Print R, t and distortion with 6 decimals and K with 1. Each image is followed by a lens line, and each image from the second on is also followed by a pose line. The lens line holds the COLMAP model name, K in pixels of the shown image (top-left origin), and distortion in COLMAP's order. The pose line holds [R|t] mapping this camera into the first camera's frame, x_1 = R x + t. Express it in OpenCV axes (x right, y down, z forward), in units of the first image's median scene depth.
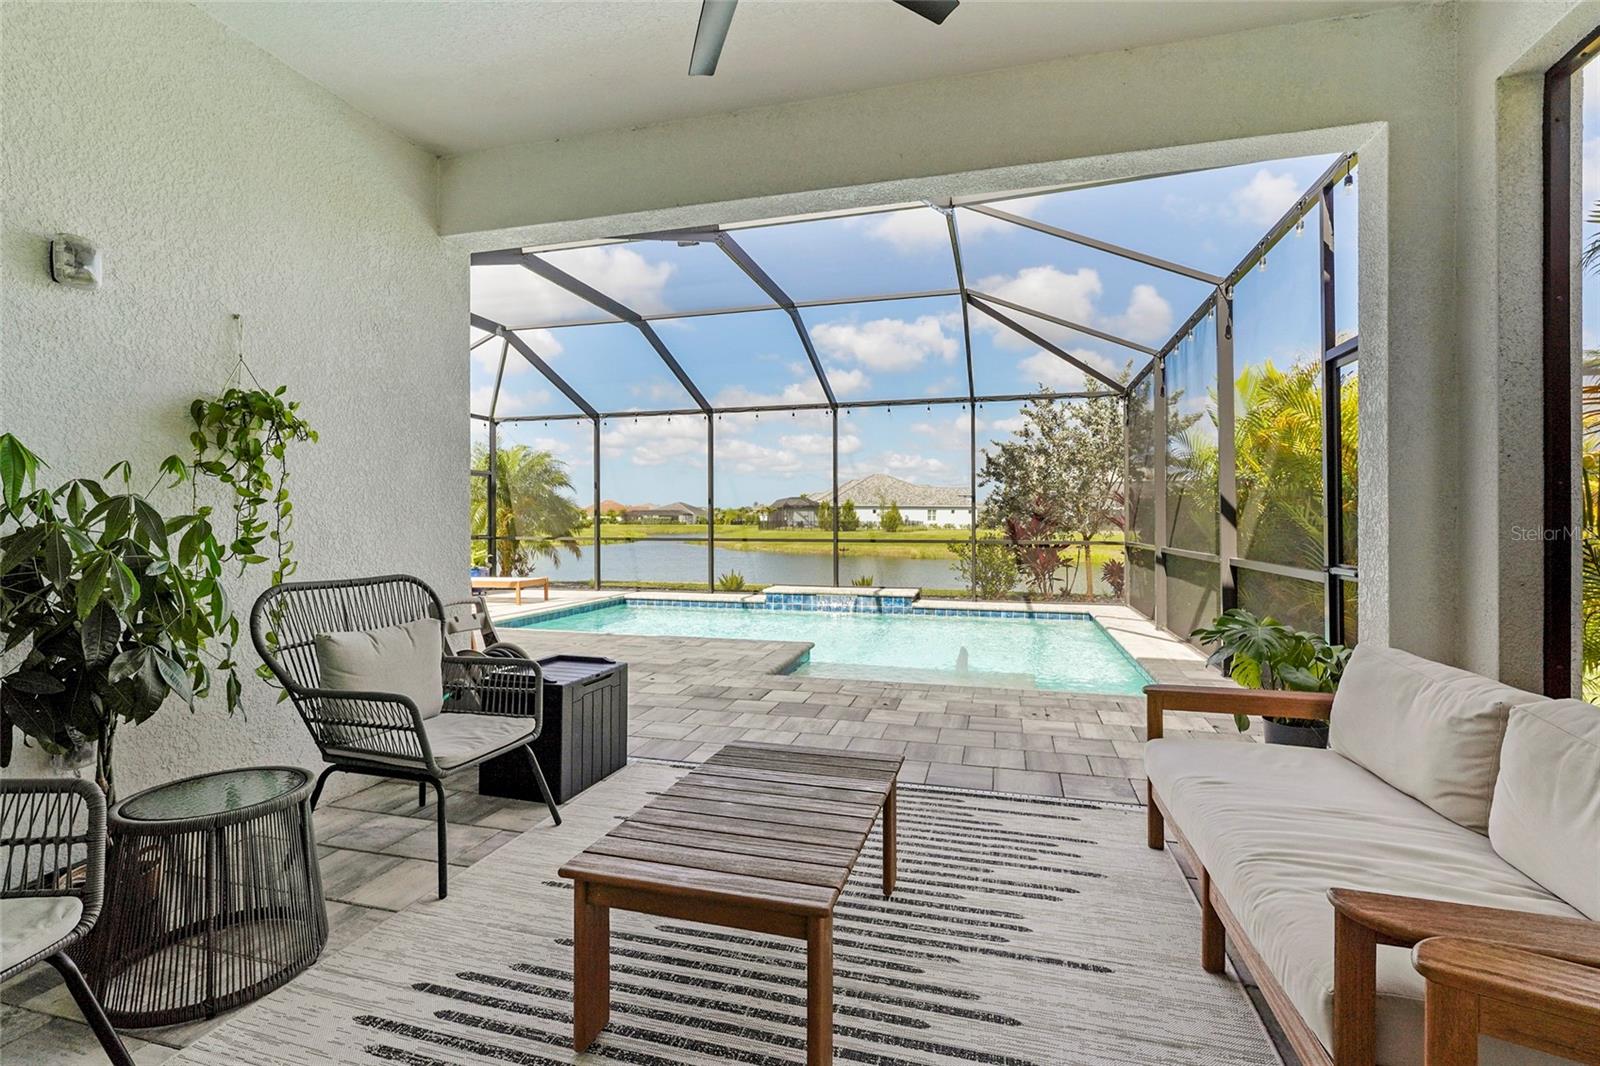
lens RADIAL K [[711.0, 0, 823.3], [0, 711.0, 518.3], [0, 0, 1]] dist [0.001188, -0.000065]
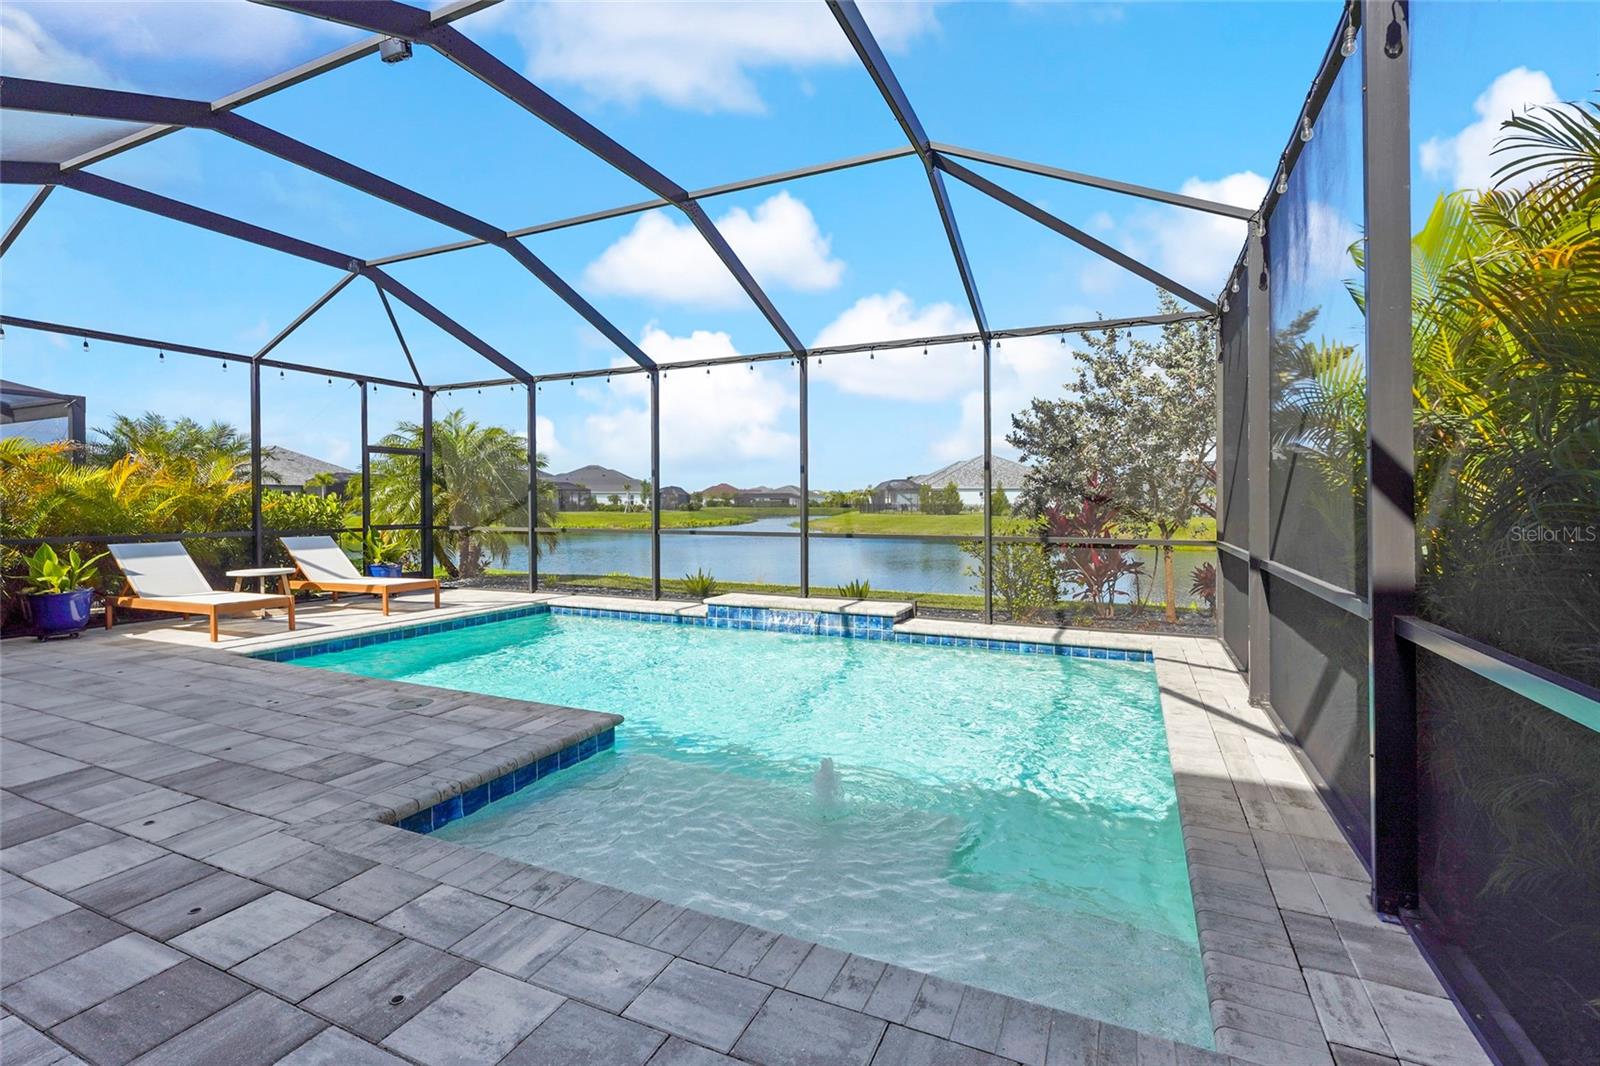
lens RADIAL K [[711.0, 0, 816.8], [0, 711.0, 507.1], [0, 0, 1]] dist [0.001188, -0.000065]
pose [[0.986259, 0.000049, -0.165207, 0.146773], [0.001430, 0.999960, 0.008832, -0.004073], [0.165201, -0.008946, 0.986219, 0.255643]]
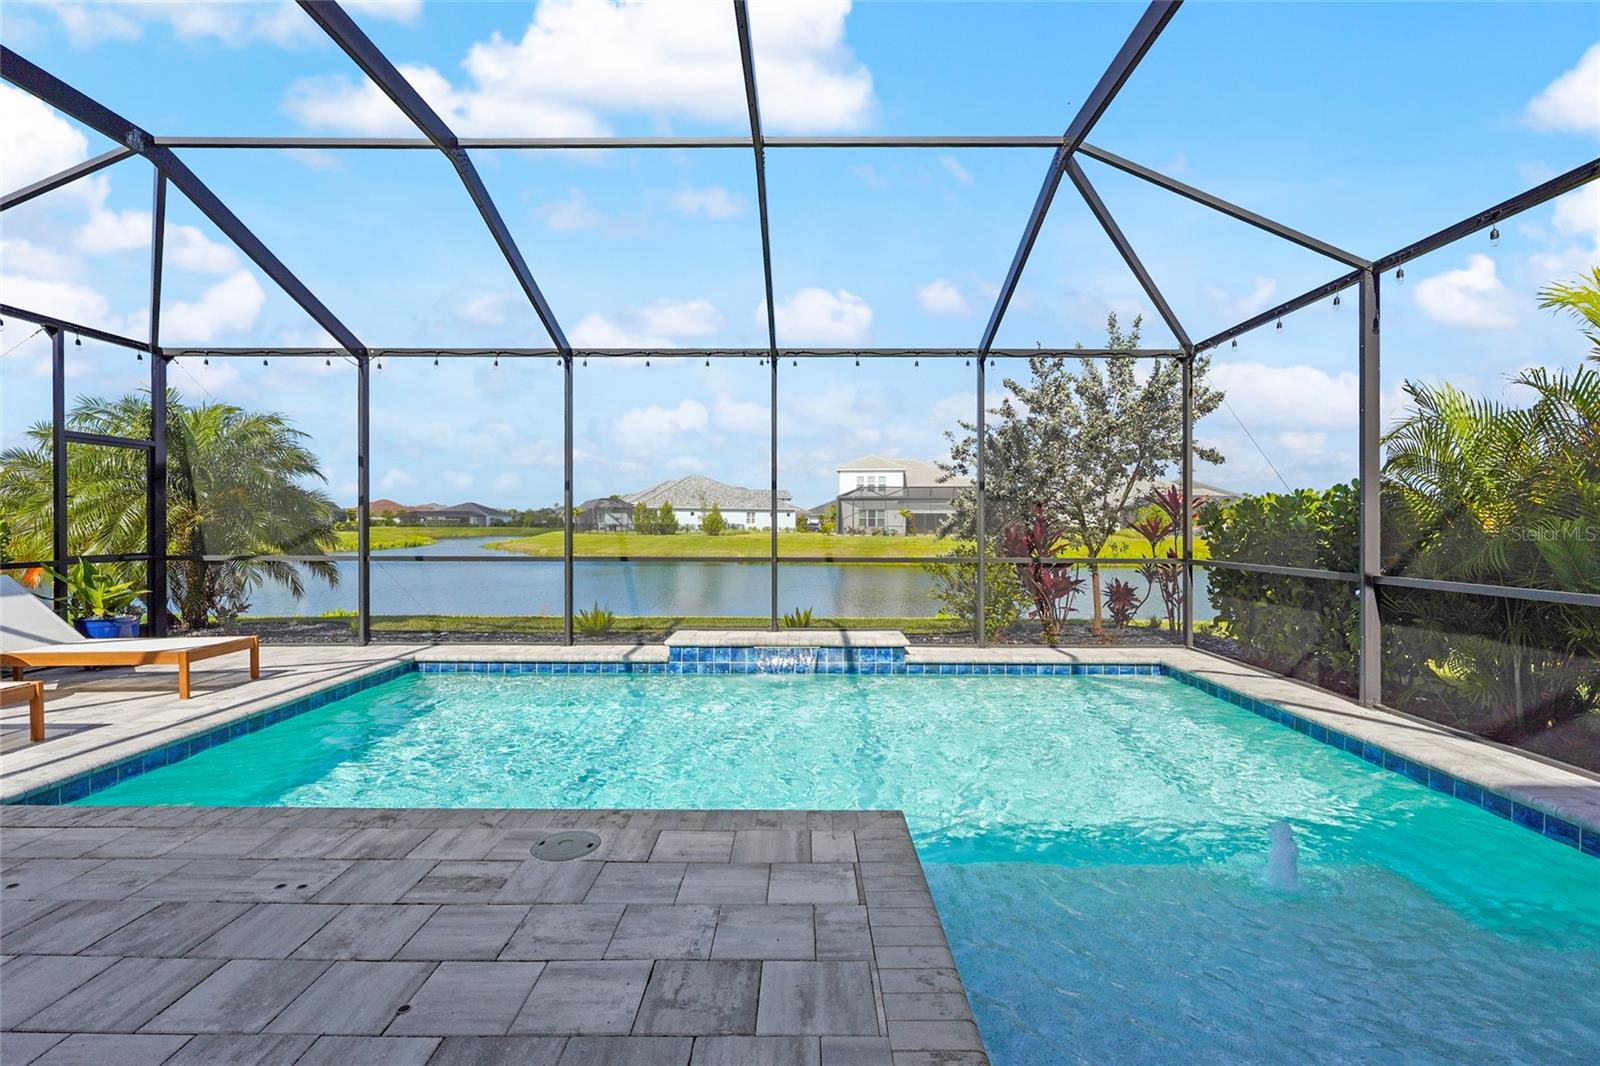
lens RADIAL K [[711.0, 0, 811.9], [0, 711.0, 521.9], [0, 0, 1]] dist [0.001188, -0.000065]
pose [[0.969162, 0.002579, 0.246411, -0.105021], [-0.002951, 0.999995, 0.001141, -0.003930], [-0.246407, -0.001833, 0.969165, 0.342744]]
